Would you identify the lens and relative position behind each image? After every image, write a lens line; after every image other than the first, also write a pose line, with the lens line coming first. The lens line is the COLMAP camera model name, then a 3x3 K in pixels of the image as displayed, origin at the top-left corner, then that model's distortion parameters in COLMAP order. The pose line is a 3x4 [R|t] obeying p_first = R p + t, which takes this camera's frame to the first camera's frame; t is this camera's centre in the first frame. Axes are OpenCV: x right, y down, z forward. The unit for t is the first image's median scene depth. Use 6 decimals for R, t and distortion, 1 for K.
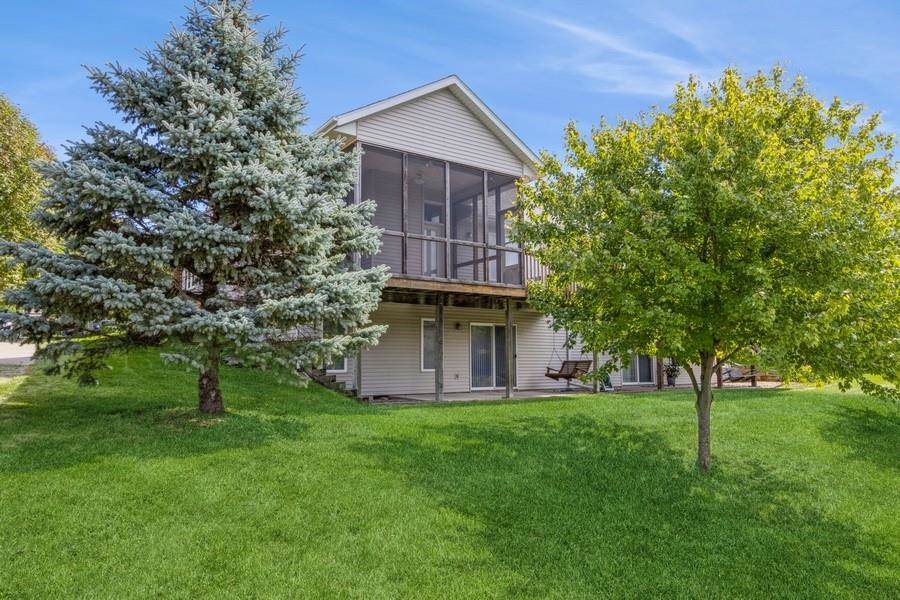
lens RADIAL K [[608.0, 0, 450.0], [0, 608.0, 300.0], [0, 0, 1]] dist [-0.001155, -0.000032]
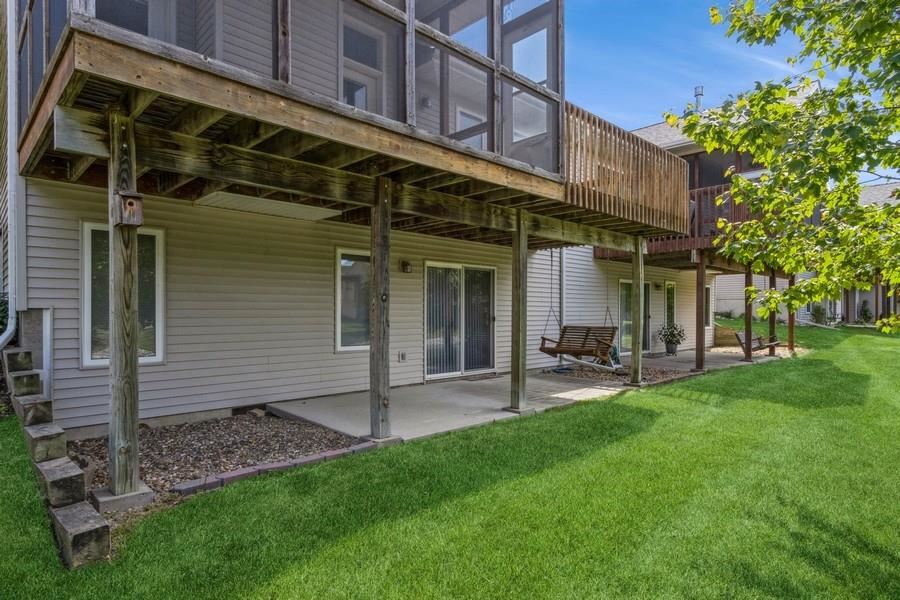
lens RADIAL K [[503.6, 0, 450.0], [0, 503.6, 300.0], [0, 0, 1]] dist [0.000396, -0.000344]
pose [[0.985948, 0.008548, 0.166831, -0.023313], [-0.021465, 0.996894, 0.075774, 0.038474], [-0.165665, -0.078291, 0.983069, 0.553677]]
